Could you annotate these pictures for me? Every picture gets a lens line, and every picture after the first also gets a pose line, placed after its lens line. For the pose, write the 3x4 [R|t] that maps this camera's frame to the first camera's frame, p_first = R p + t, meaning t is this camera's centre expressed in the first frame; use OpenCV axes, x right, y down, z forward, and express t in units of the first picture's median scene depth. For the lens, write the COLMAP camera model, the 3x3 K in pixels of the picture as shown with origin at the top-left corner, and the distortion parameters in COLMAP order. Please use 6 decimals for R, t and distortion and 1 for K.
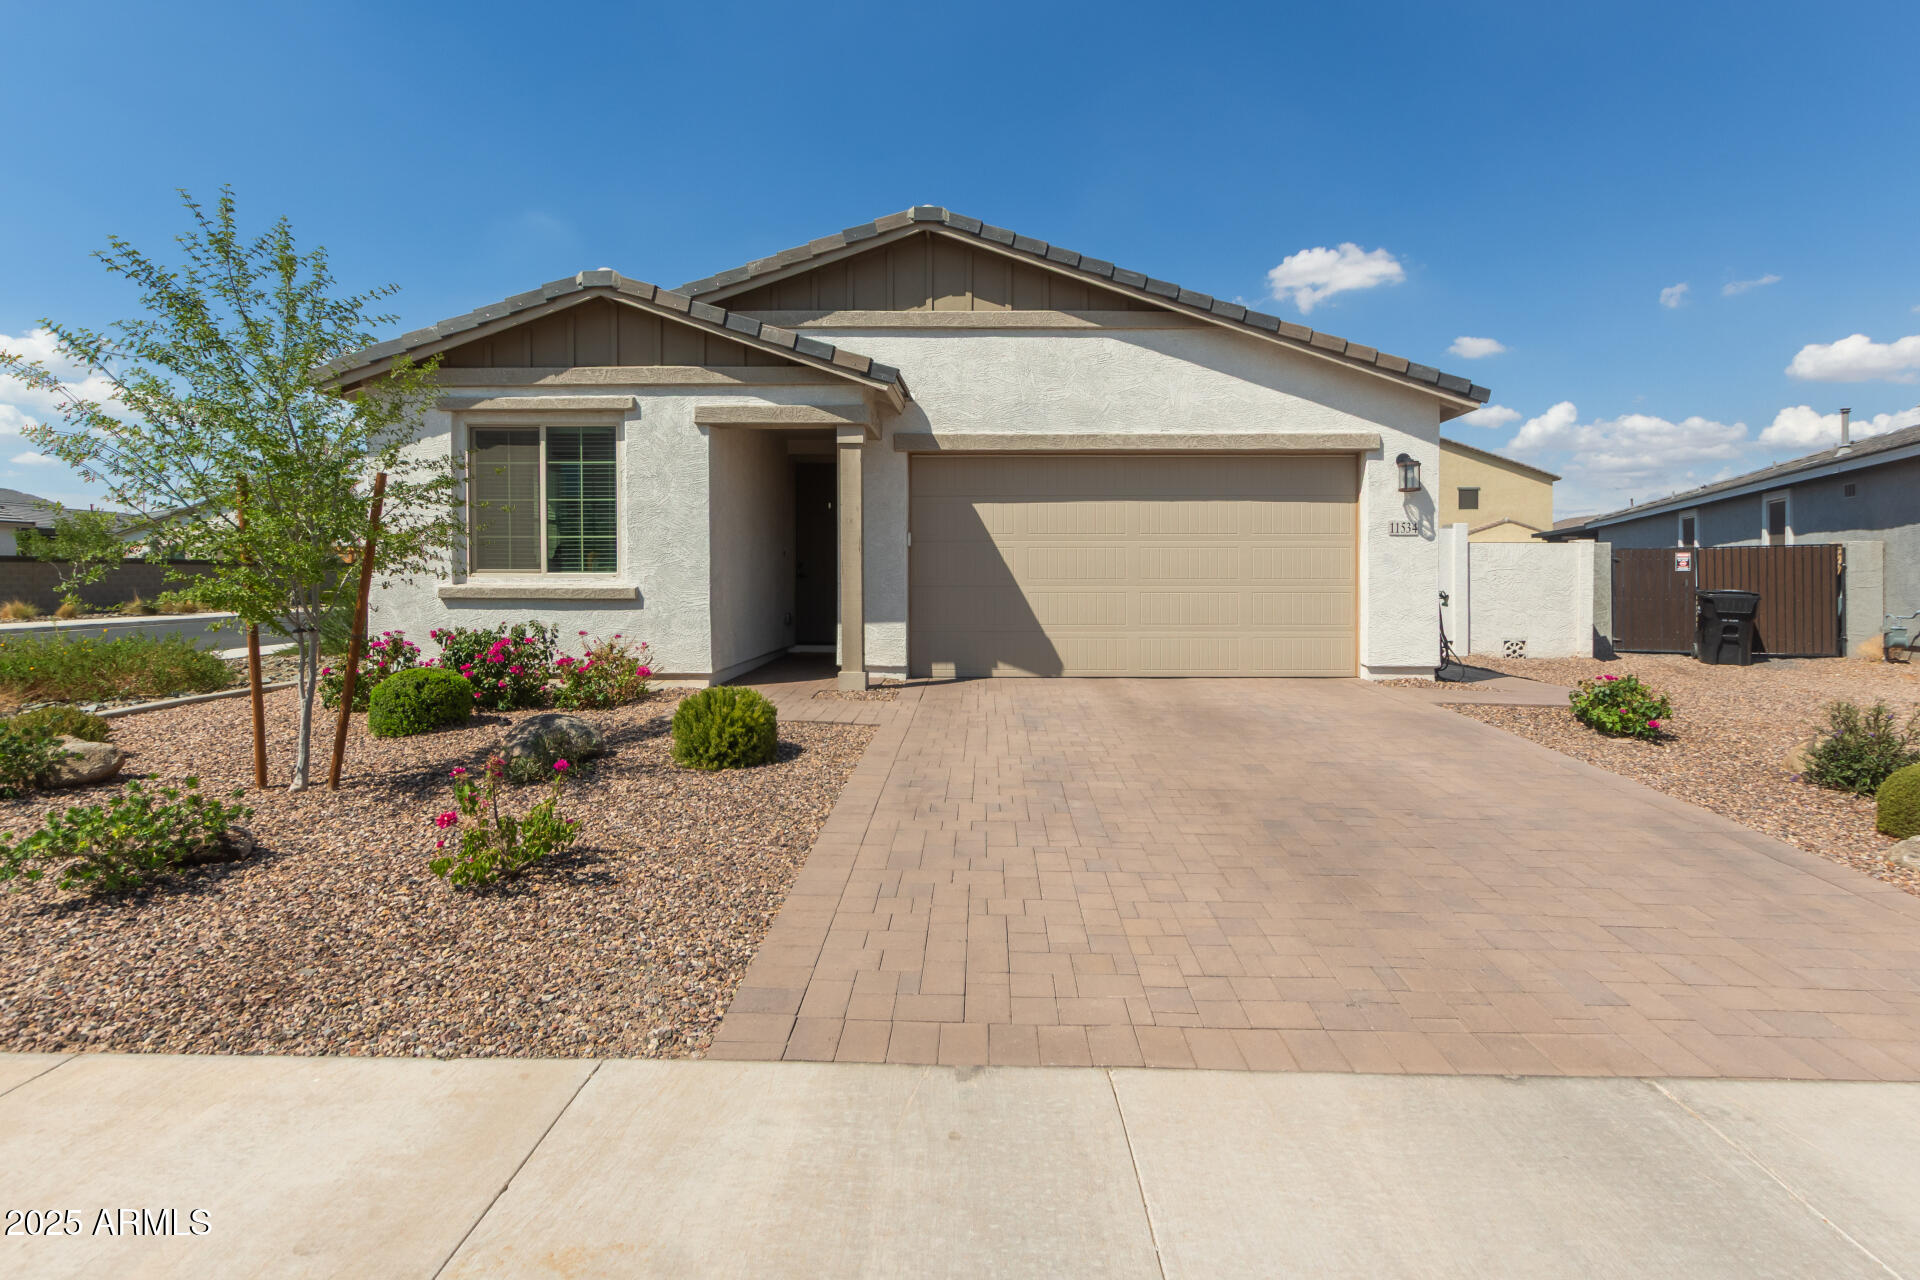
lens RADIAL K [[905.2, 0, 965.5], [0, 905.2, 601.6], [0, 0, 1]] dist [0.002075, 0.000206]
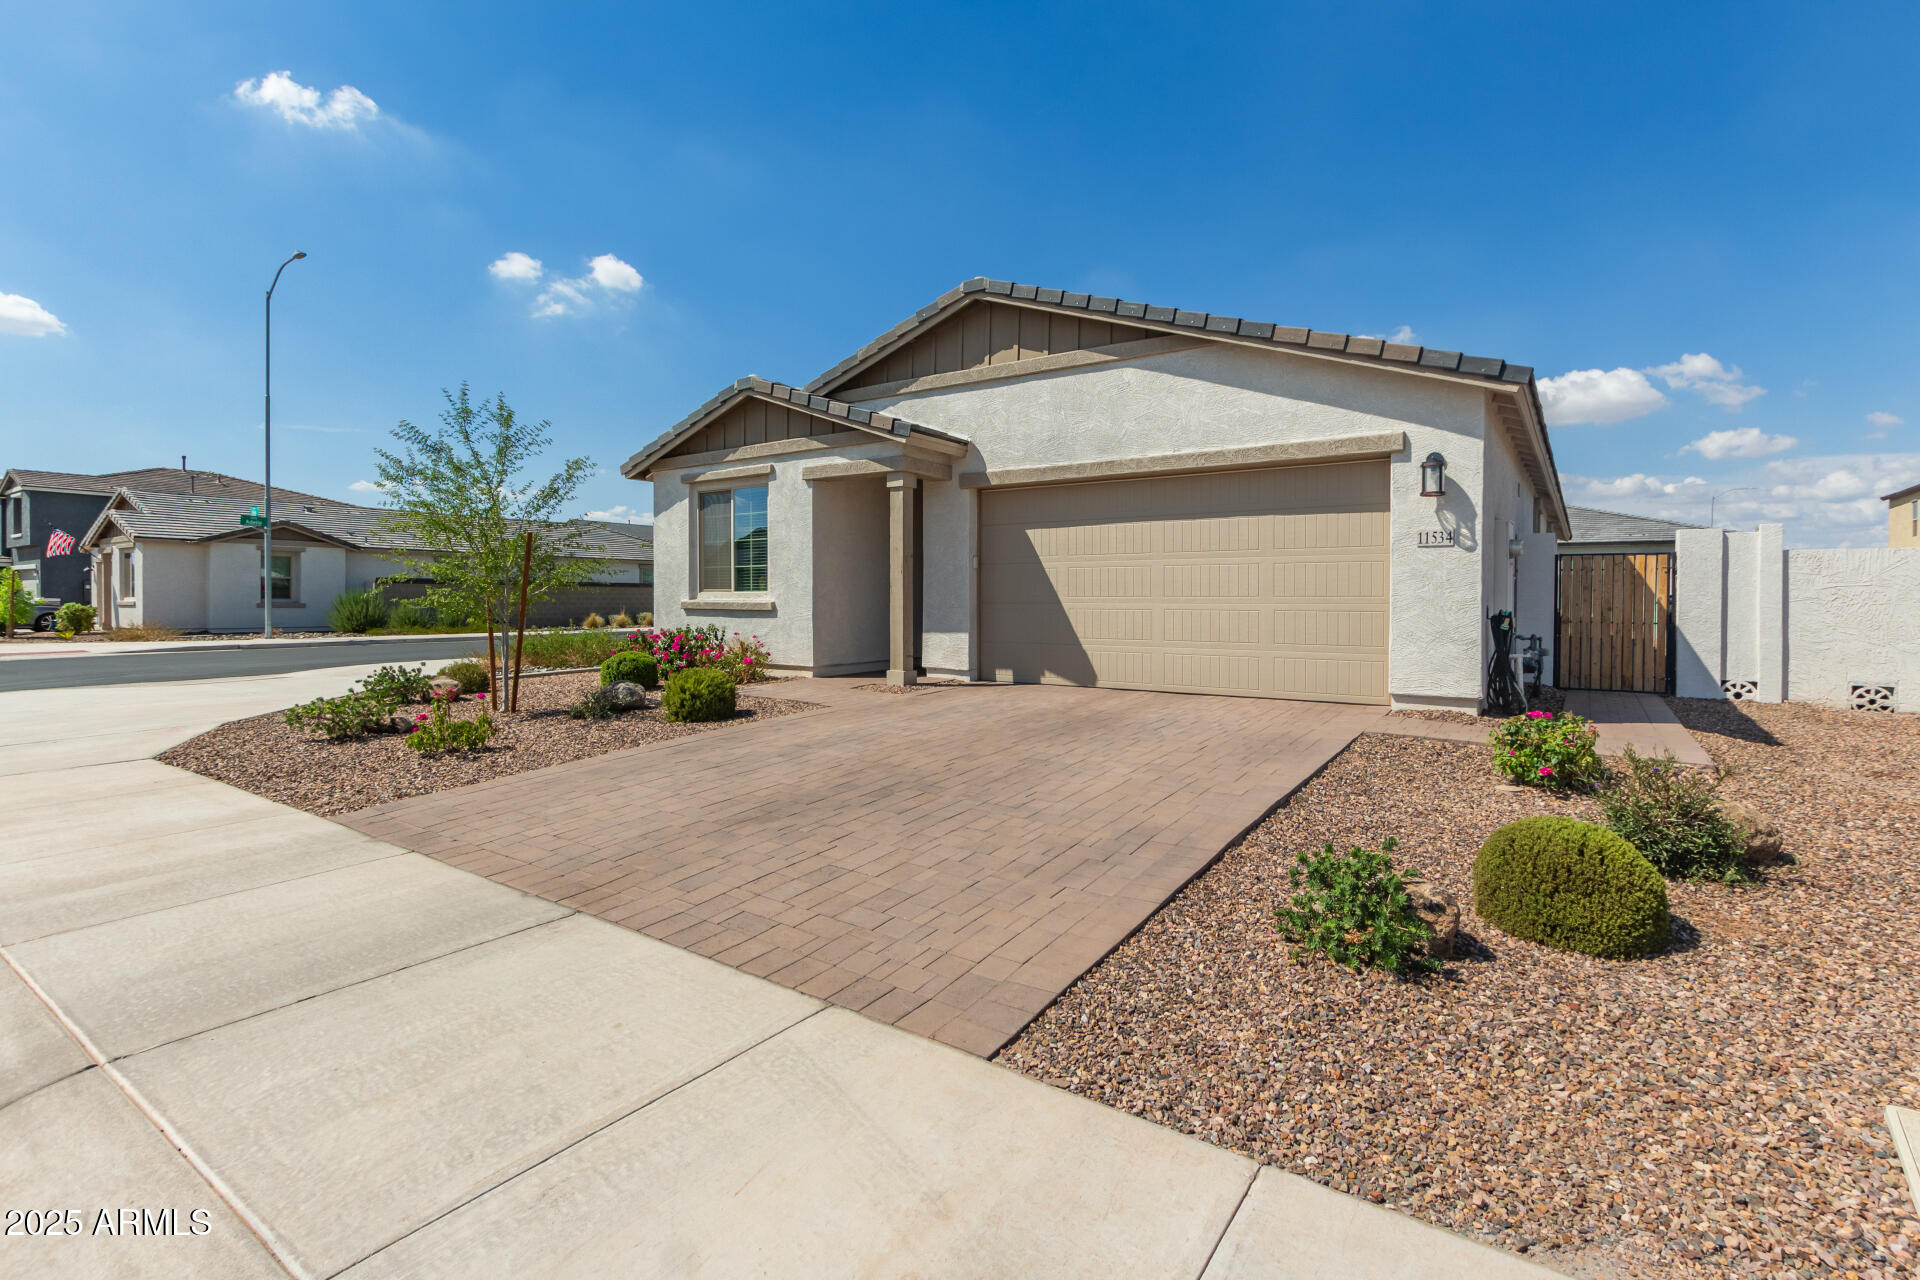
lens RADIAL K [[891.6, 0, 970.7], [0, 891.6, 636.5], [0, 0, 1]] dist [0.000877, -0.000329]
pose [[0.828898, 0.025229, -0.558830, 0.596610], [-0.018434, 0.999672, 0.017790, 0.006736], [0.559095, -0.004445, 0.829091, 0.035180]]
